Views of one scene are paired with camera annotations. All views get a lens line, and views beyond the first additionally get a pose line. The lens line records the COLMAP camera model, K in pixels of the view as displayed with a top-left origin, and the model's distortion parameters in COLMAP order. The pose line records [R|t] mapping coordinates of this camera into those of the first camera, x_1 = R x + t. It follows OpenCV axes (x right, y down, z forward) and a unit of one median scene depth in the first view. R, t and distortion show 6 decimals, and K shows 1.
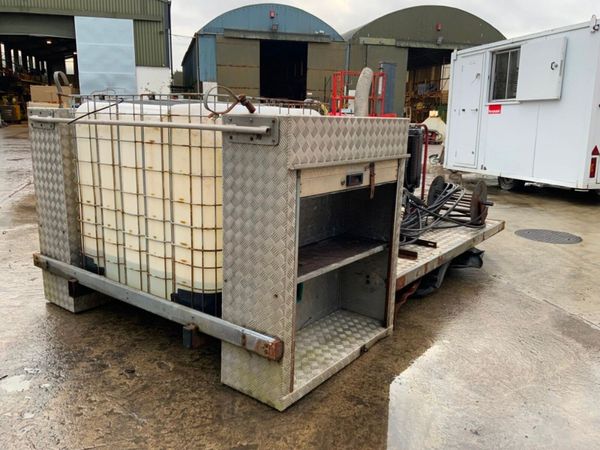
lens RADIAL K [[508.5, 0, 297.0], [0, 508.5, 217.3], [0, 0, 1]] dist [0.047402, -0.085302]
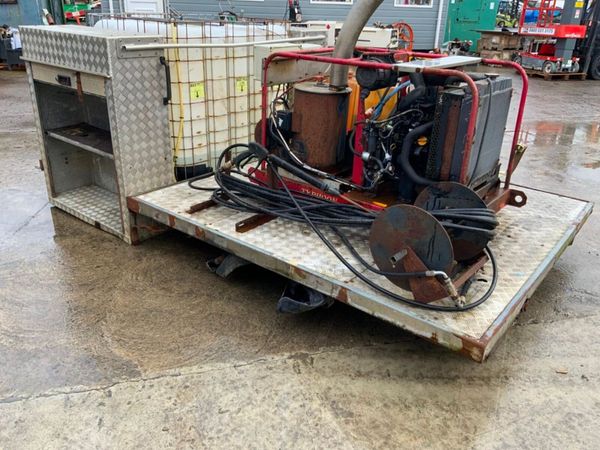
lens RADIAL K [[495.5, 0, 300.0], [0, 495.5, 225.0], [0, 0, 1]] dist [0.107699, -0.218666]
pose [[-0.026408, 0.383390, -0.923209, 0.143580], [-0.232089, 0.895944, 0.378707, -0.037209], [0.972336, 0.224268, 0.065321, 0.159859]]
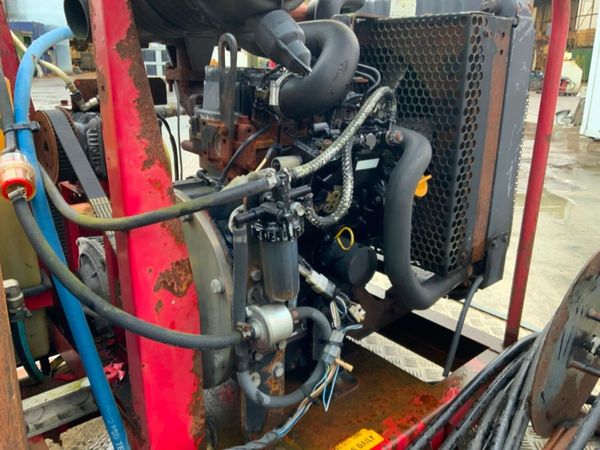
lens RADIAL K [[495.5, 0, 300.0], [0, 495.5, 225.0], [0, 0, 1]] dist [0.107699, -0.218666]
pose [[0.978308, 0.061540, -0.197802, 0.038919], [-0.039102, 0.992548, 0.115406, -0.020113], [0.203430, -0.105169, 0.973425, 0.153915]]
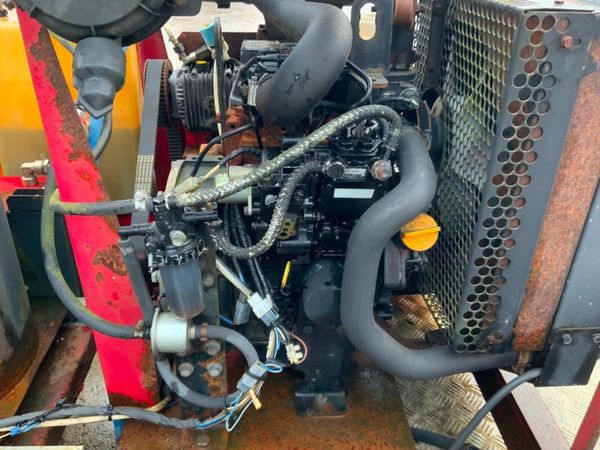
lens RADIAL K [[495.5, 0, 300.0], [0, 495.5, 225.0], [0, 0, 1]] dist [0.107699, -0.218666]
pose [[0.647927, 0.375196, -0.662886, 0.052222], [-0.164509, 0.918659, 0.359169, -0.027614], [0.743725, -0.123665, 0.656947, 0.166960]]
